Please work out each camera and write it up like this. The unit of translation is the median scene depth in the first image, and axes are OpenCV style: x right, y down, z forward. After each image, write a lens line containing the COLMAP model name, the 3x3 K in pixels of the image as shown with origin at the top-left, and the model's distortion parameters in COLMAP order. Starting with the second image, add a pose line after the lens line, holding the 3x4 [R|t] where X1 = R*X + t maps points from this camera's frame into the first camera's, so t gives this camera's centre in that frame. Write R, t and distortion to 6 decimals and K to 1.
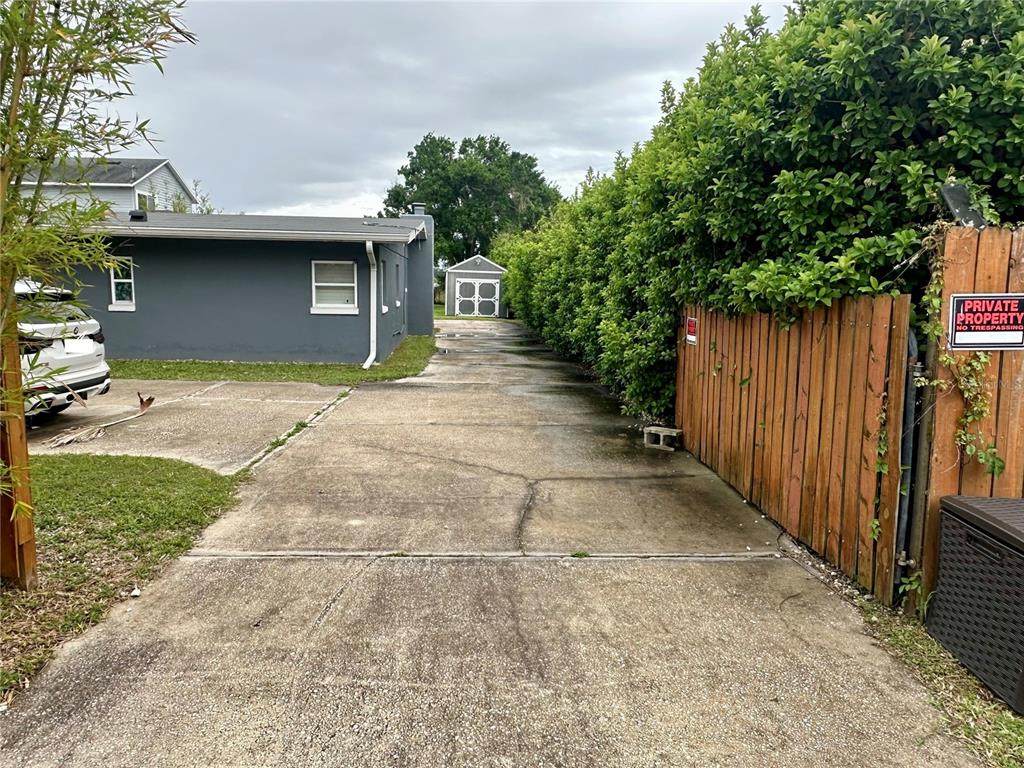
lens RADIAL K [[705.4, 0, 512.0], [0, 705.4, 377.0], [0, 0, 1]] dist [0.004120, -0.000620]
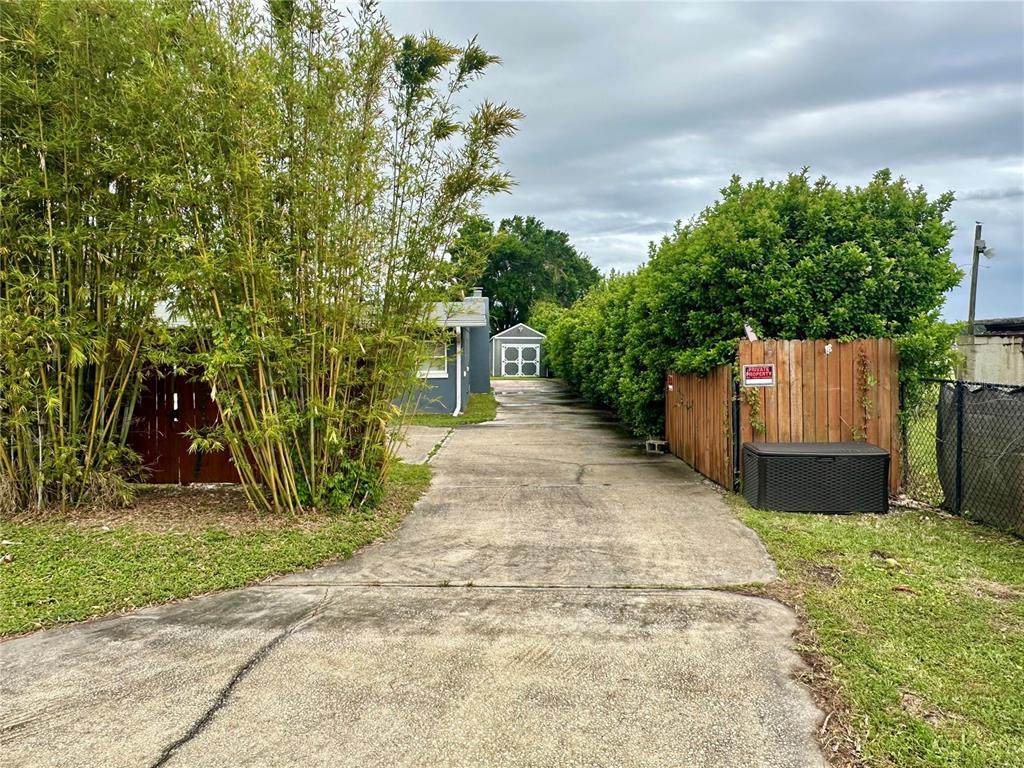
lens RADIAL K [[705.4, 0, 508.6], [0, 705.4, 382.7], [0, 0, 1]] dist [0.004120, -0.000620]
pose [[0.998333, -0.024834, -0.052102, -0.026790], [0.020807, 0.996856, -0.076449, 0.029840], [0.053836, 0.075238, 0.995711, -0.379011]]
